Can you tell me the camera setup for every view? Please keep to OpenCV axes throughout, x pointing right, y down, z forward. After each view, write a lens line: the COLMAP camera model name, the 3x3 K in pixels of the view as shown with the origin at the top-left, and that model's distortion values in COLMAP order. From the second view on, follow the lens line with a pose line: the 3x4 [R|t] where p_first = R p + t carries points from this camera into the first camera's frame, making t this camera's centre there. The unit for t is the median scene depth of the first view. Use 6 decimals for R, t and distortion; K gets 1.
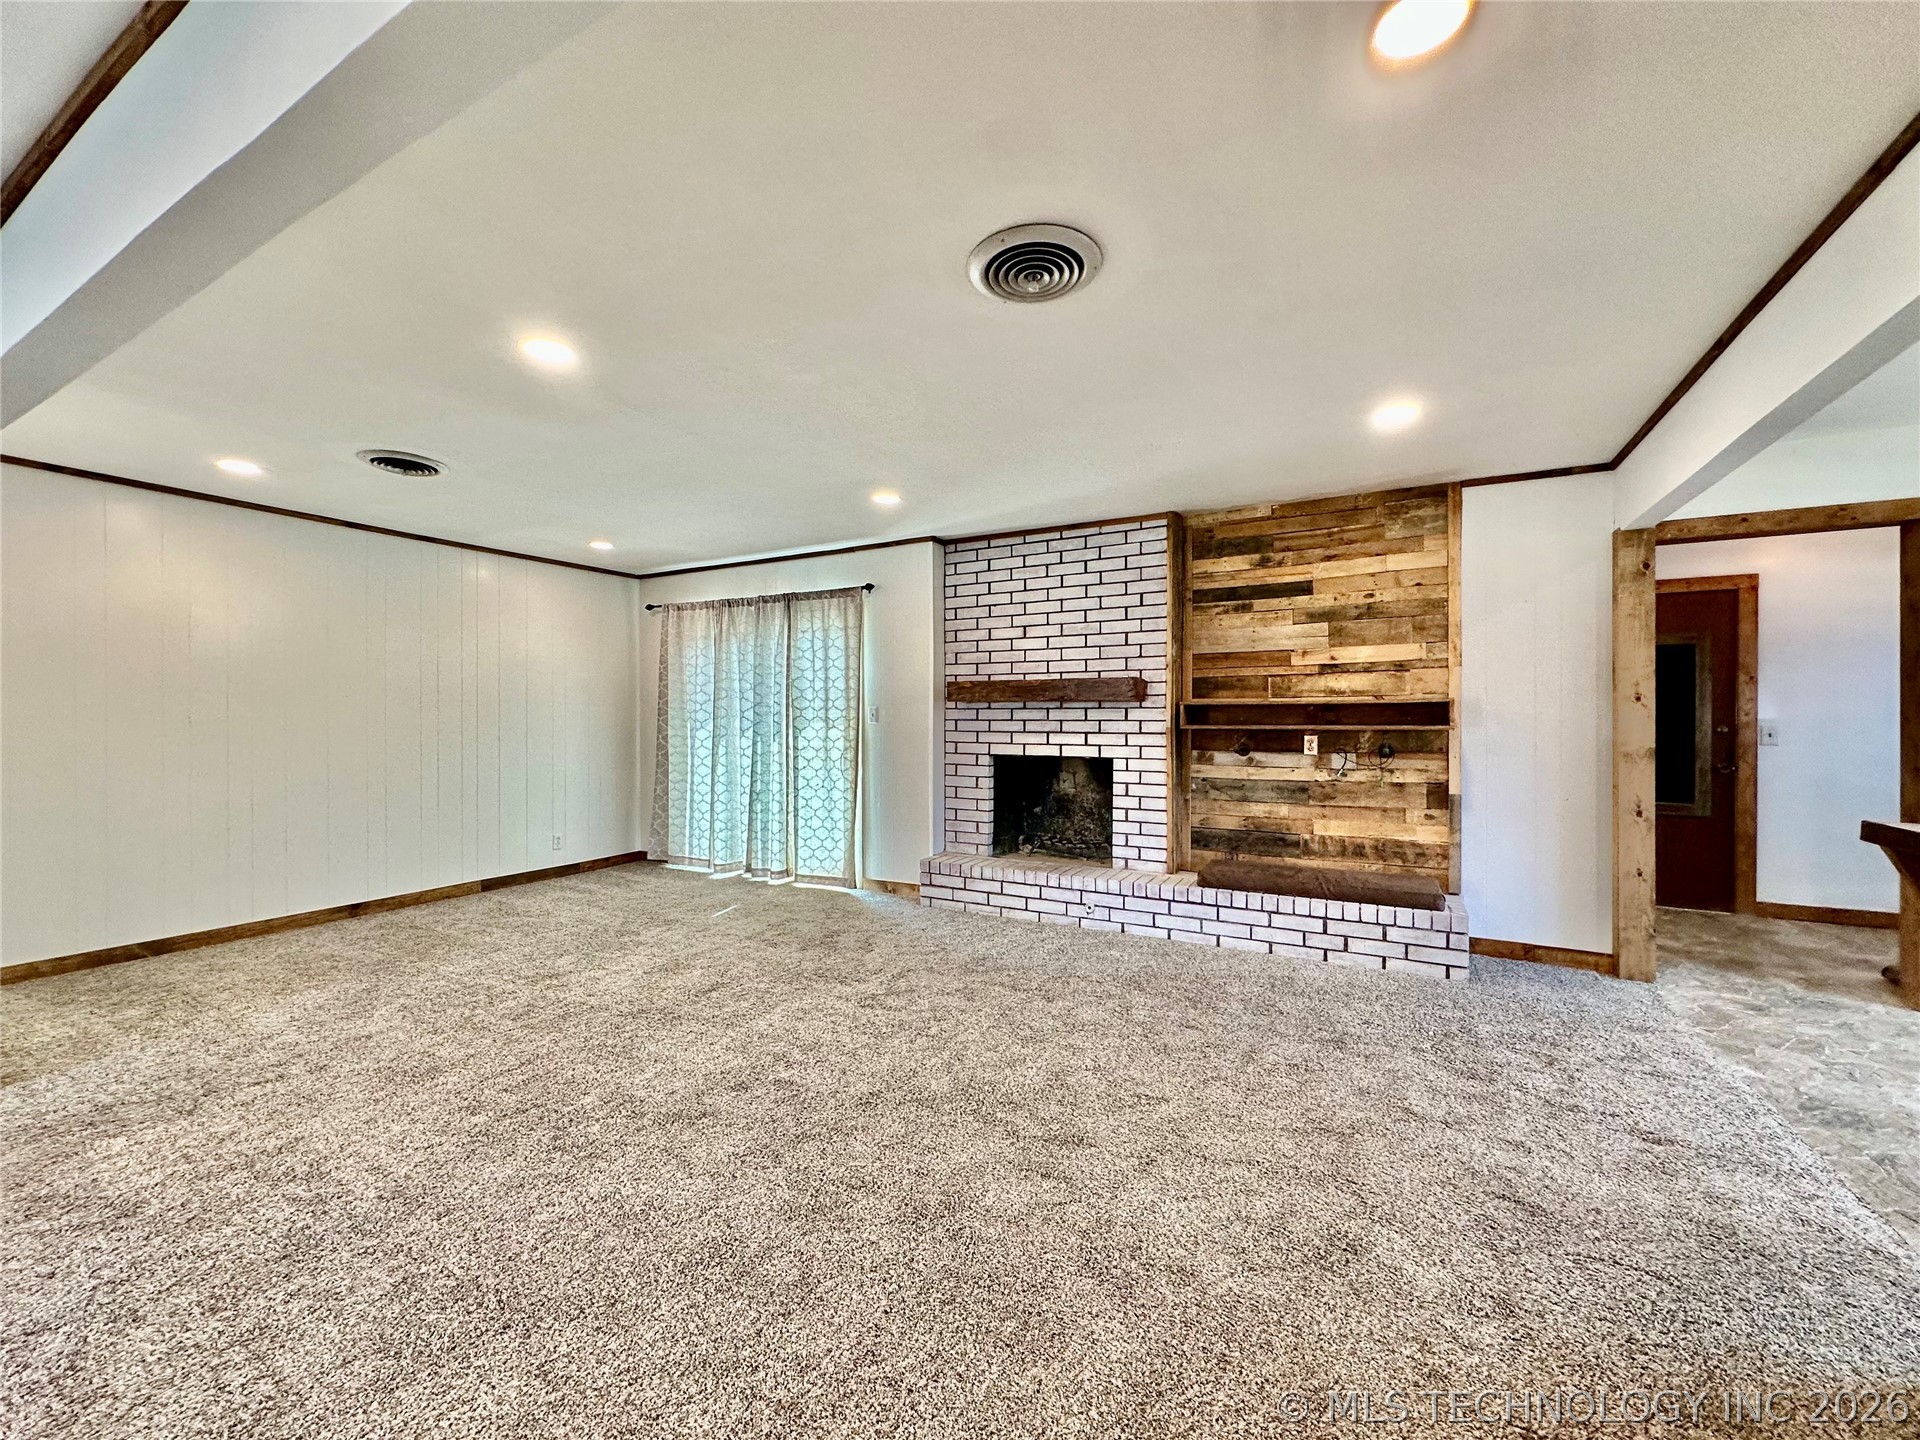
lens RADIAL K [[762.3, 0, 961.5], [0, 762.3, 721.8], [0, 0, 1]] dist [-0.001361, 0.000472]
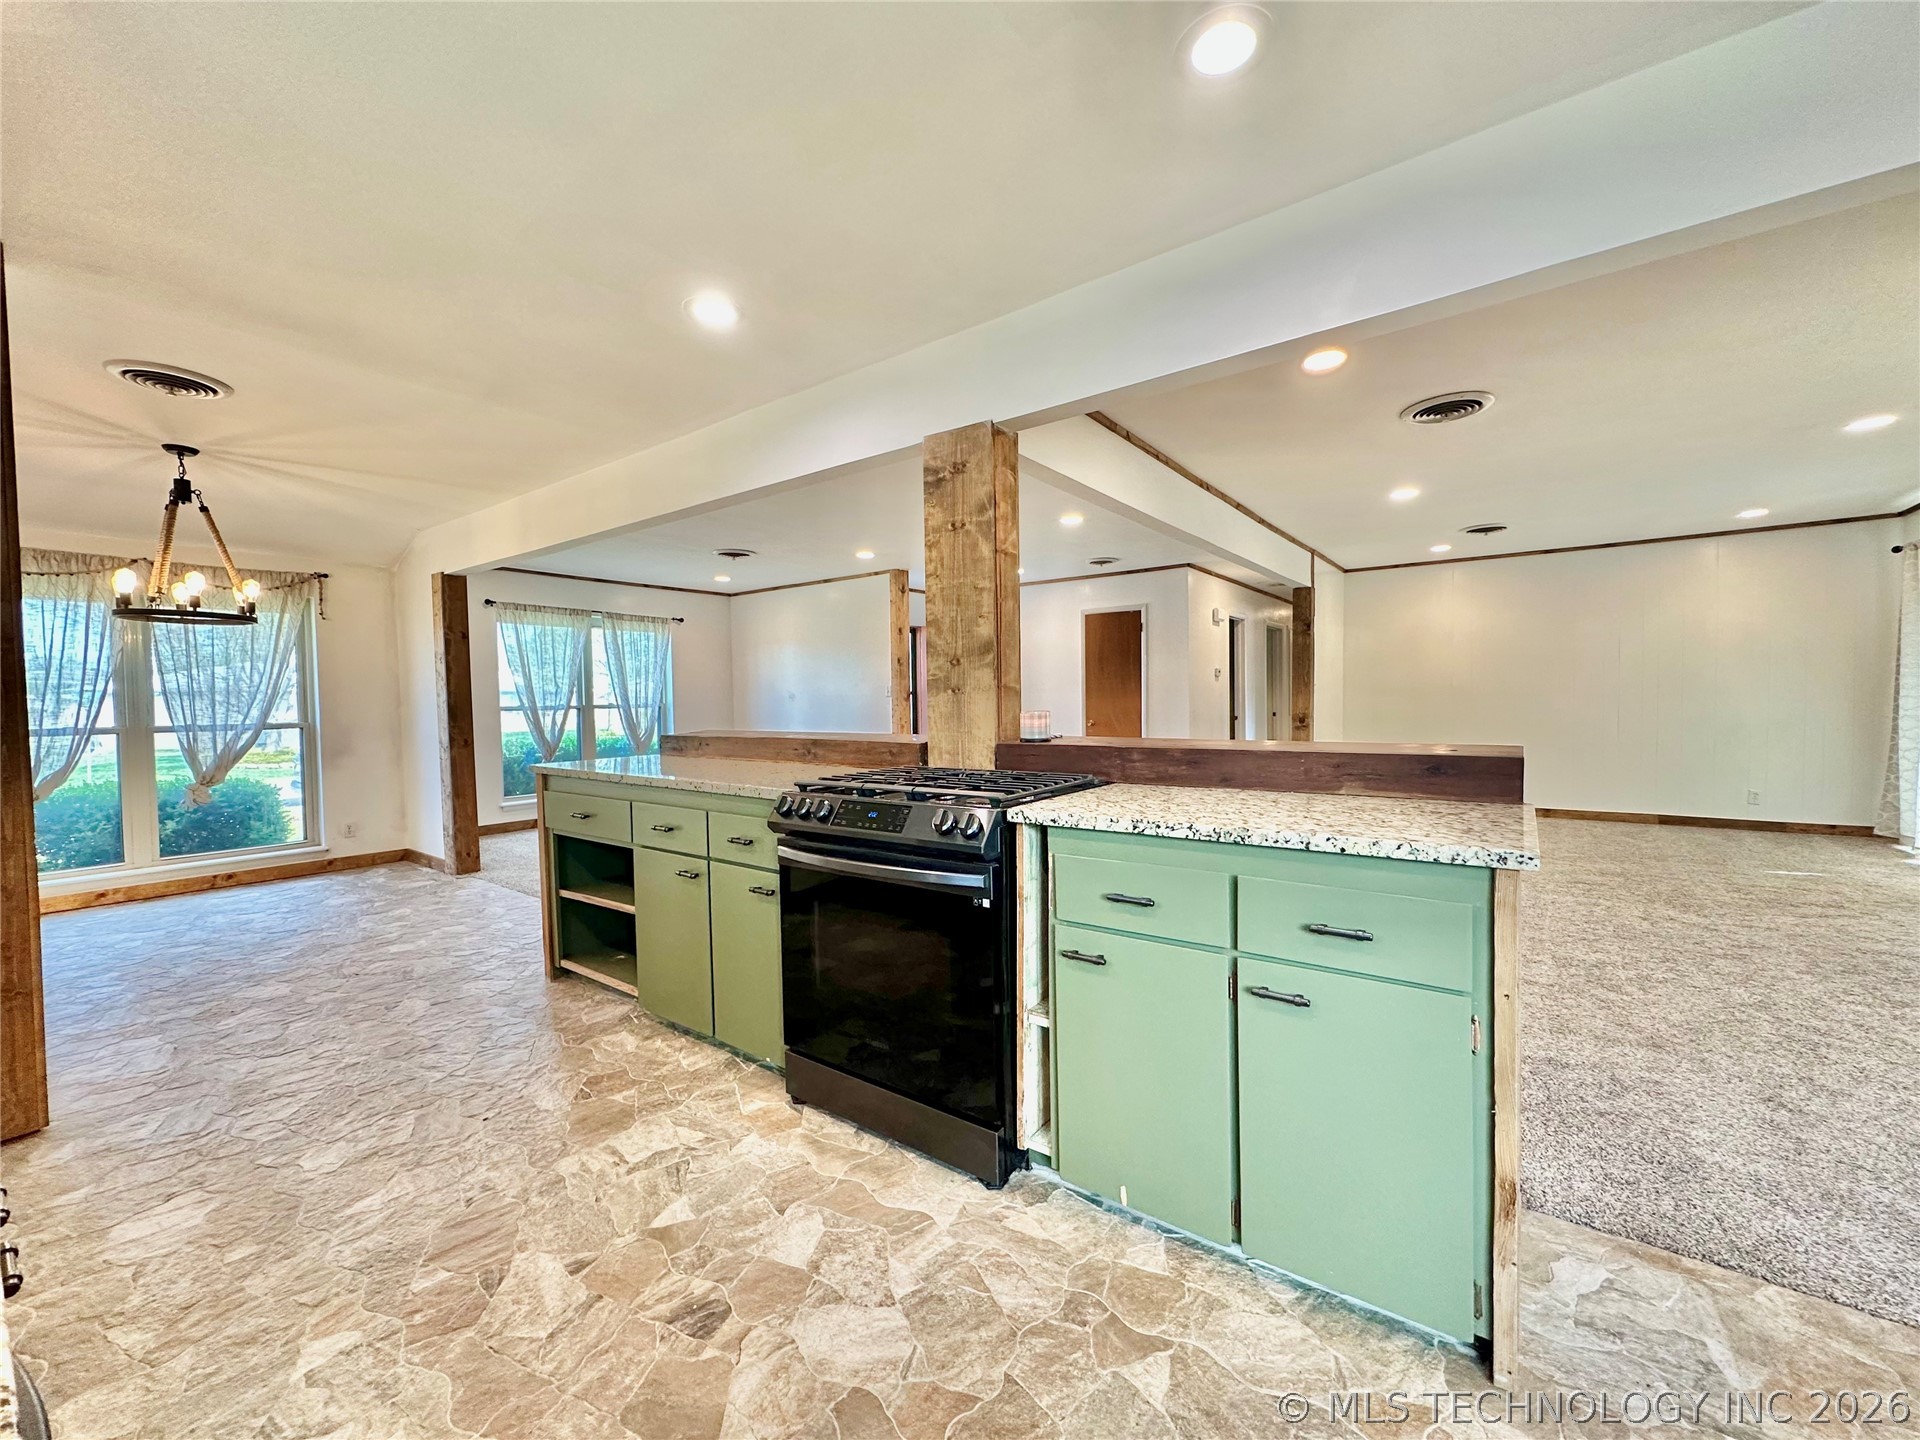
lens RADIAL K [[762.3, 0, 960.5], [0, 762.3, 720.7], [0, 0, 1]] dist [-0.001361, 0.000472]
pose [[-0.133064, 0.031913, -0.990593, 0.841821], [0.008638, 0.999481, 0.031039, 0.012707], [0.991070, -0.004426, -0.133271, 0.071448]]
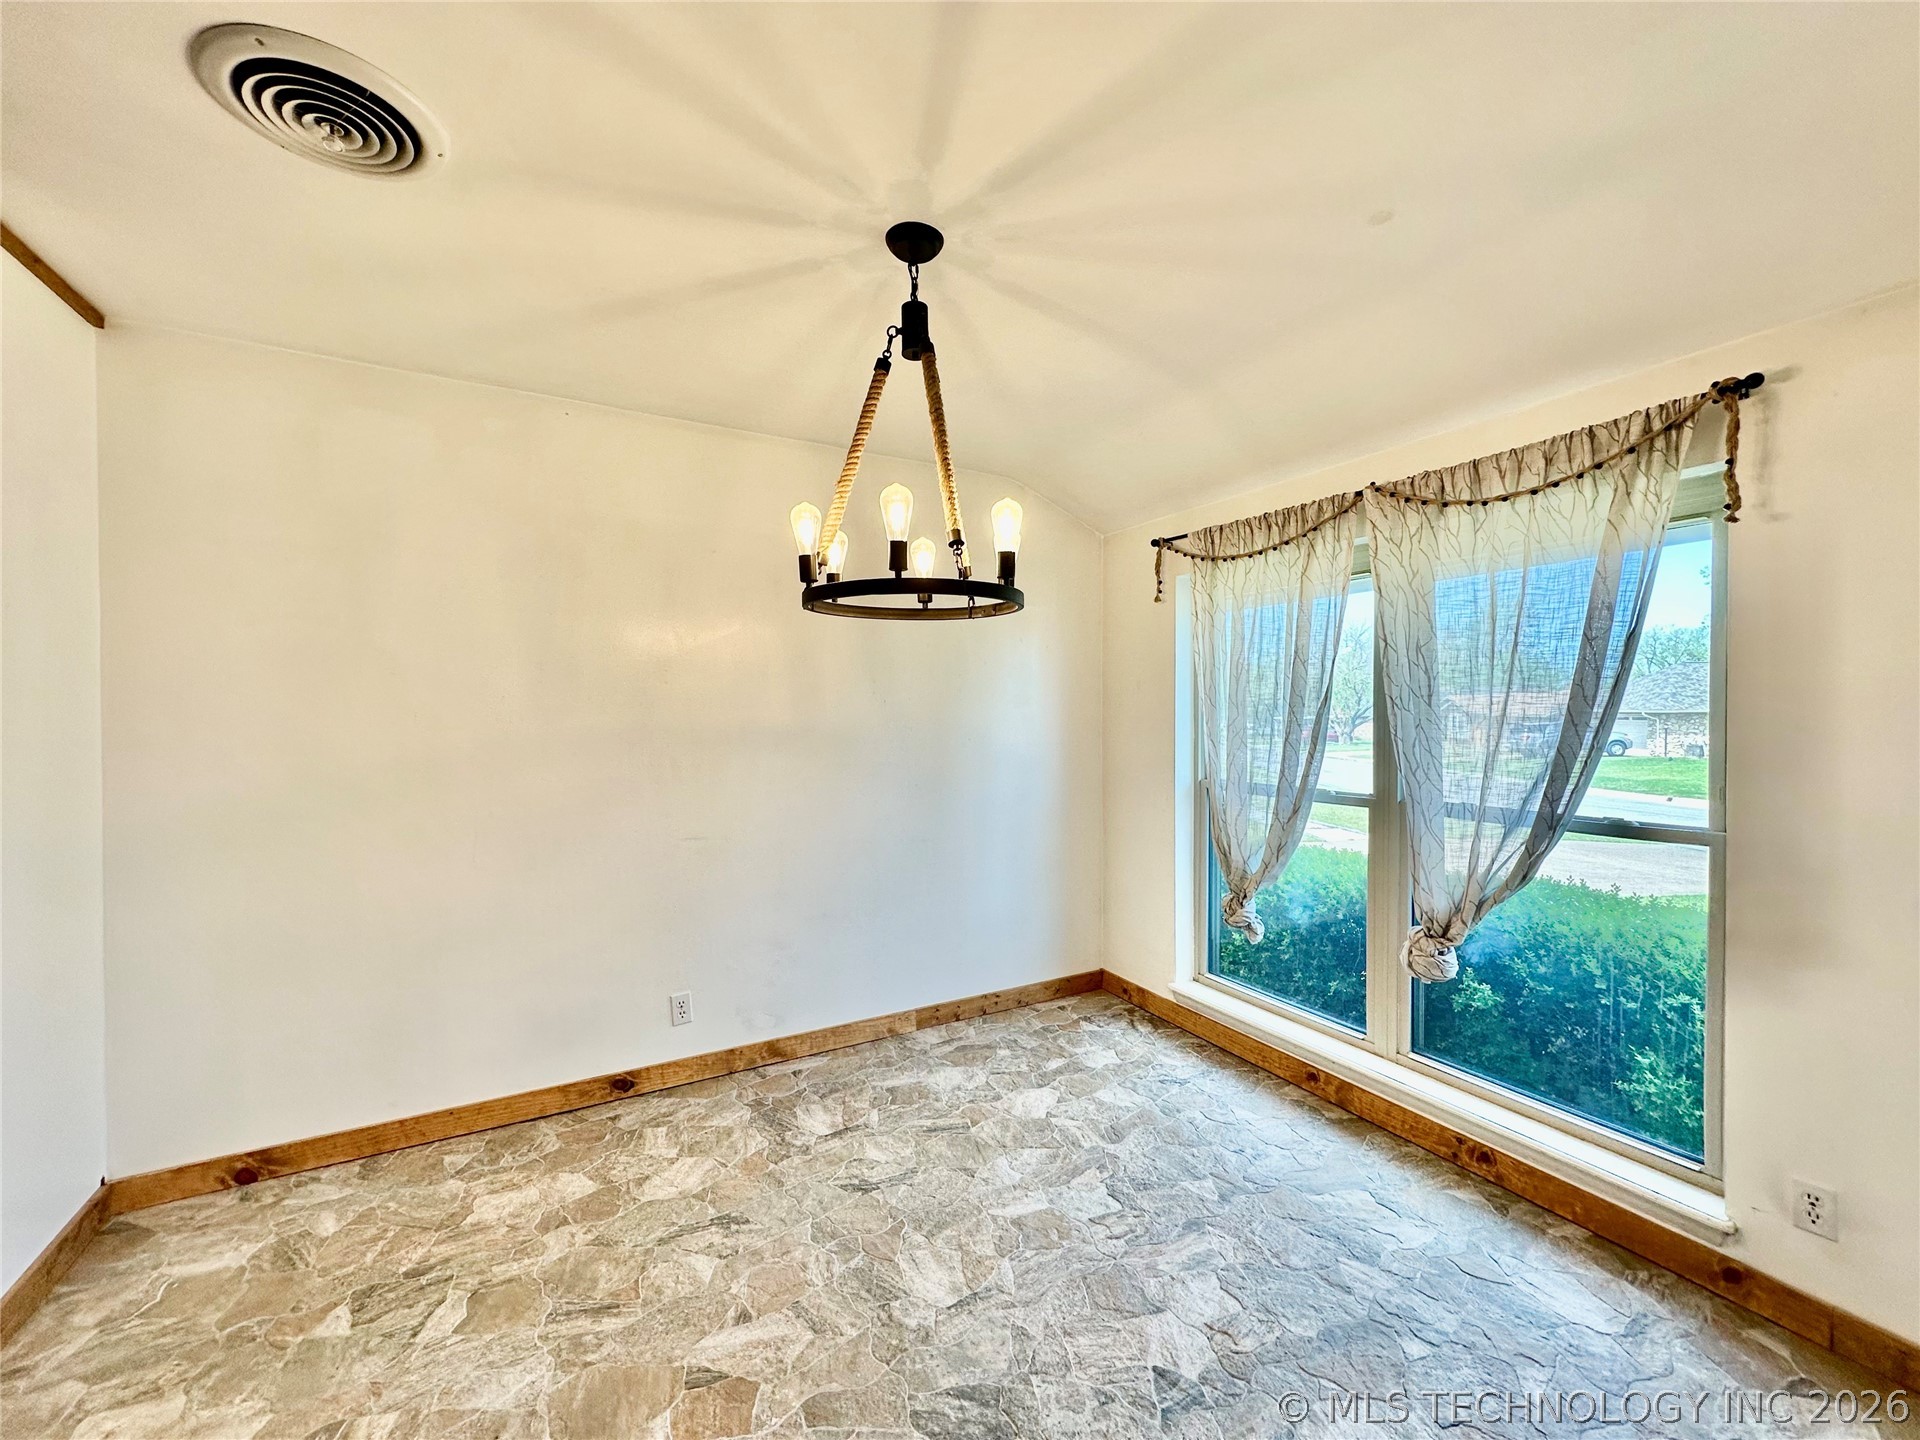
lens RADIAL K [[762.3, 0, 957.7], [0, 762.3, 719.2], [0, 0, 1]] dist [-0.001361, 0.000472]
pose [[-0.849737, -0.003189, 0.527198, -0.079523], [0.006490, 0.999843, 0.016508, -0.027073], [-0.527167, 0.017449, -0.849582, -0.543368]]
